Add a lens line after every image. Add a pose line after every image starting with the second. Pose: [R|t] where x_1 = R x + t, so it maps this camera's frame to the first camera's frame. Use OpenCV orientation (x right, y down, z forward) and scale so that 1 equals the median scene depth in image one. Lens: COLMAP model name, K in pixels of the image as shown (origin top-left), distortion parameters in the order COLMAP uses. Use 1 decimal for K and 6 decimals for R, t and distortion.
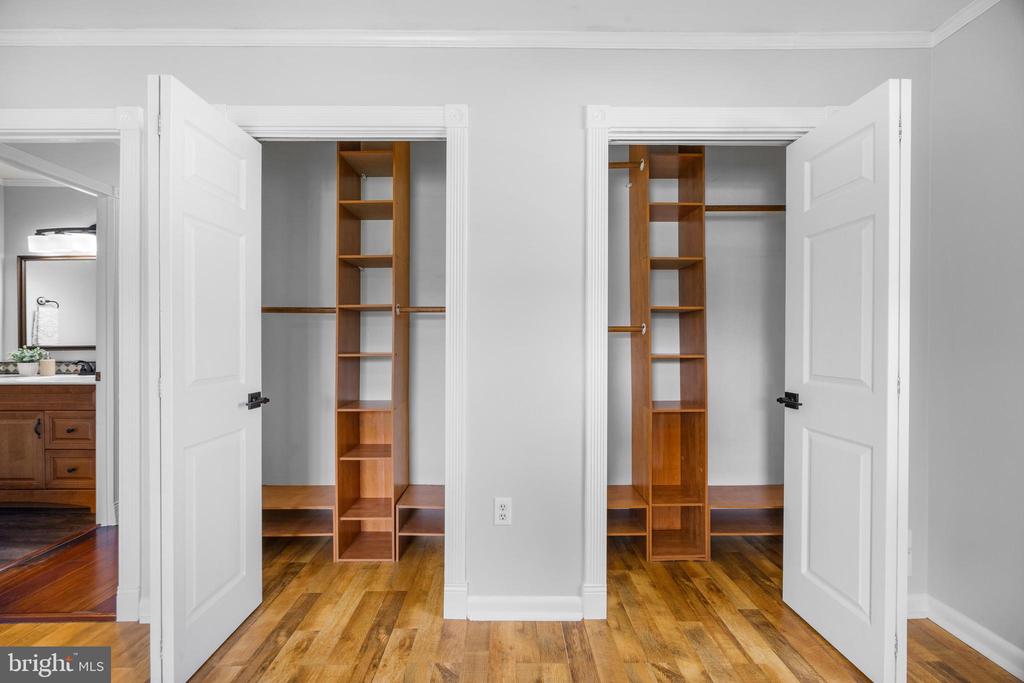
lens RADIAL K [[393.1, 0, 512.0], [0, 393.1, 341.5], [0, 0, 1]] dist [-0.002068, -0.000325]
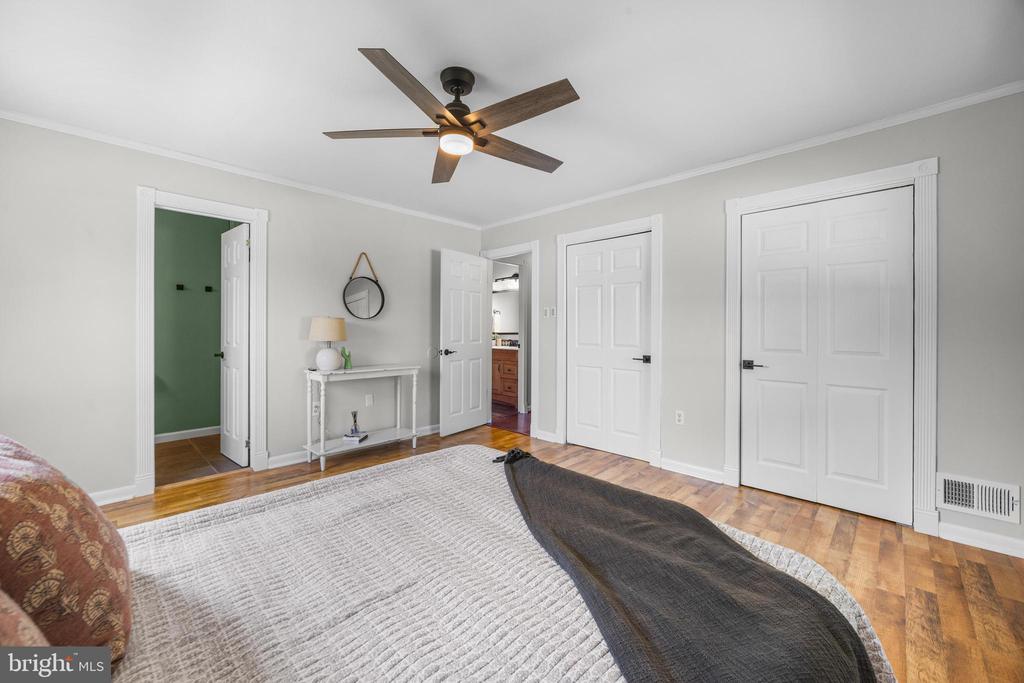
lens RADIAL K [[393.1, 0, 512.0], [0, 393.1, 341.5], [0, 0, 1]] dist [-0.002068, -0.000325]
pose [[0.715761, 0.018502, -0.698100, 0.457348], [0.003565, 0.999539, 0.030147, -0.005664], [0.698336, -0.024066, 0.715365, -0.601922]]
